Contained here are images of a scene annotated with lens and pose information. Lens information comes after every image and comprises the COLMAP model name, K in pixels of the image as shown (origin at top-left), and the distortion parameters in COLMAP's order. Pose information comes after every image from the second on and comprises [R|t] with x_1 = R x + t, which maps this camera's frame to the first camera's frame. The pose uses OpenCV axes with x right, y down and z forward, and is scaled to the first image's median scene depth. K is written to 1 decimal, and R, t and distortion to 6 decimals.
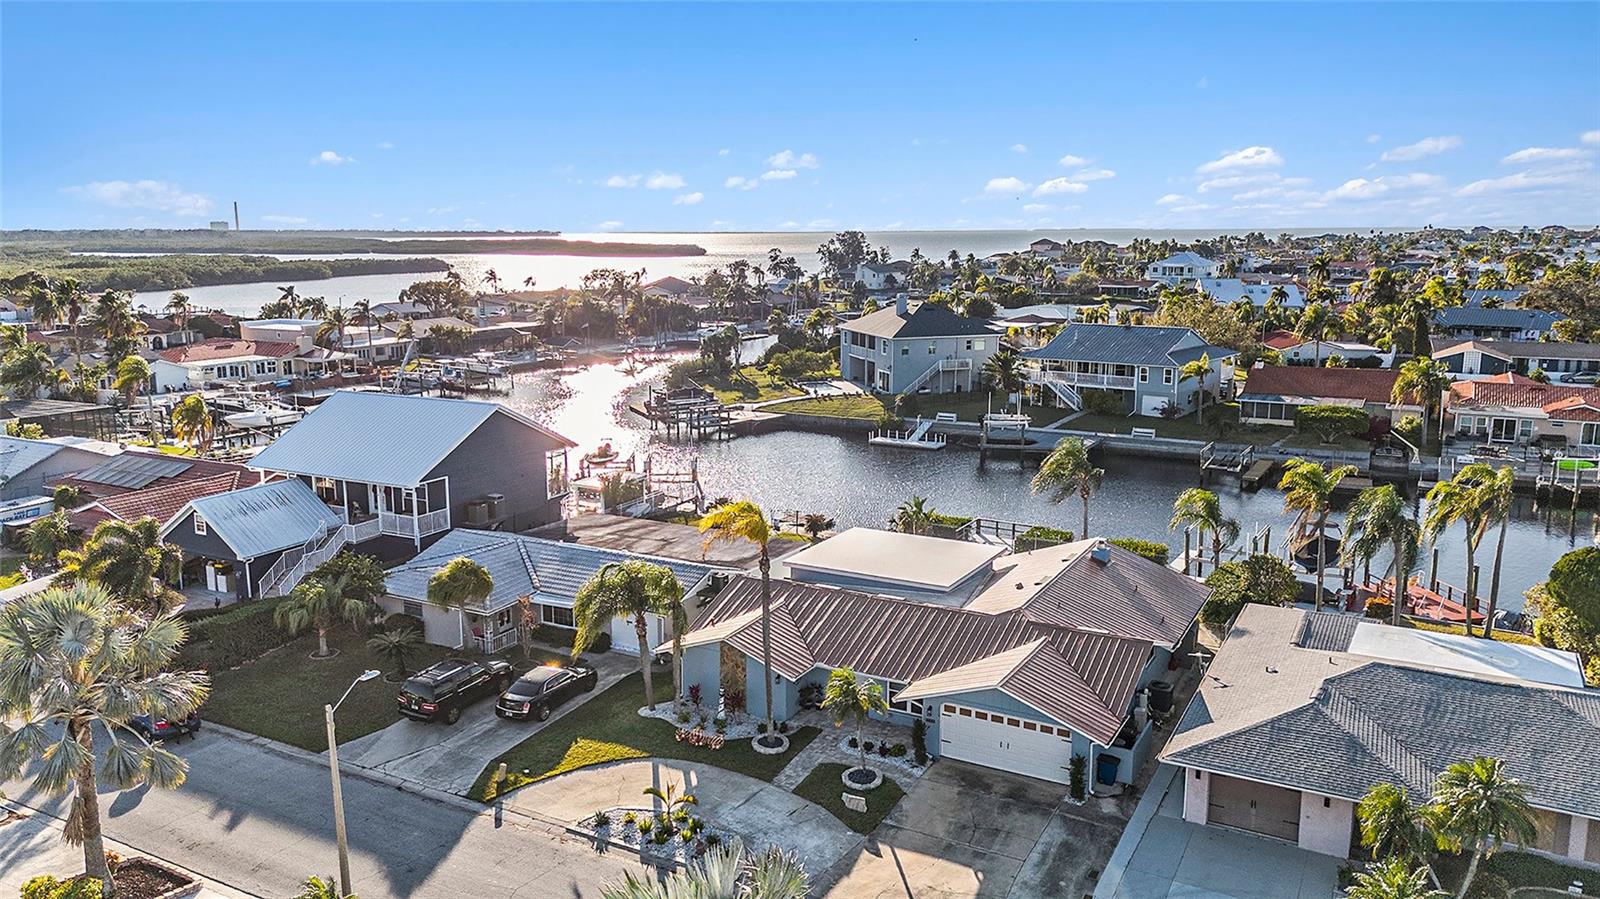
lens RADIAL K [[1140.8, 0, 800.0], [0, 1140.8, 449.5], [0, 0, 1]] dist [0.091142, -0.077957]
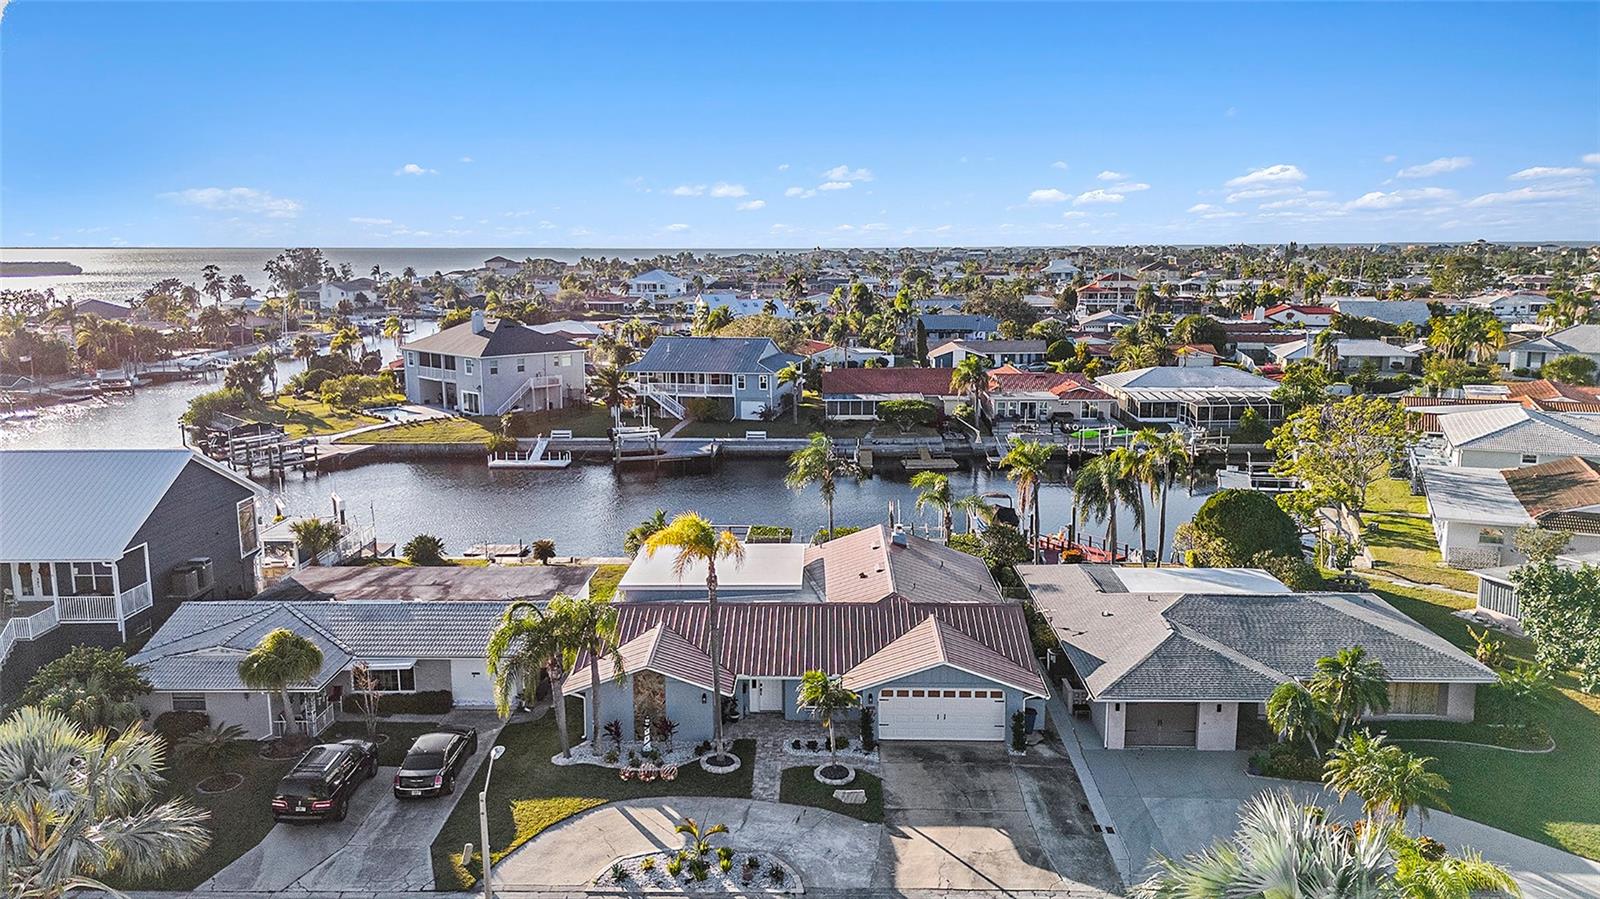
lens RADIAL K [[1136.8, 0, 784.1], [0, 1136.8, 469.8], [0, 0, 1]] dist [0.090257, -0.082958]
pose [[0.891786, -0.087440, 0.443929, -0.280382], [0.086443, 0.996002, 0.022530, -0.007320], [-0.444124, 0.018283, 0.895779, 0.069131]]
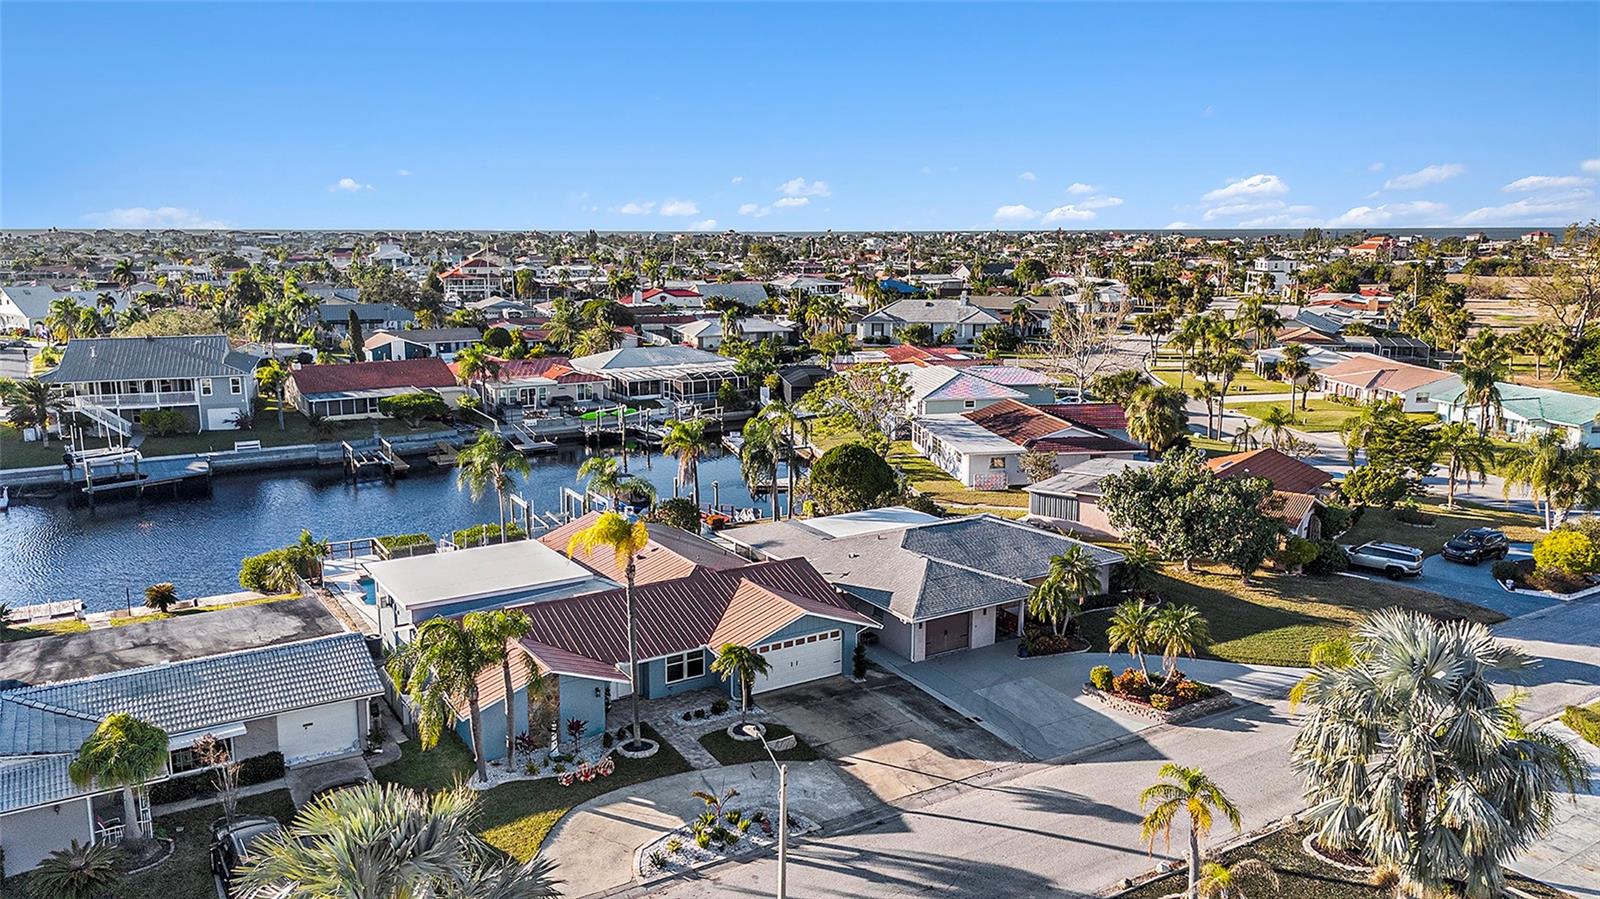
lens RADIAL K [[1174.9, 0, 761.8], [0, 1174.9, 450.0], [0, 0, 1]] dist [0.040940, -0.002833]
pose [[0.504830, -0.155730, 0.849055, -0.573824], [0.160605, 0.983363, 0.084871, -0.047556], [-0.848147, 0.093517, 0.521442, 0.255765]]
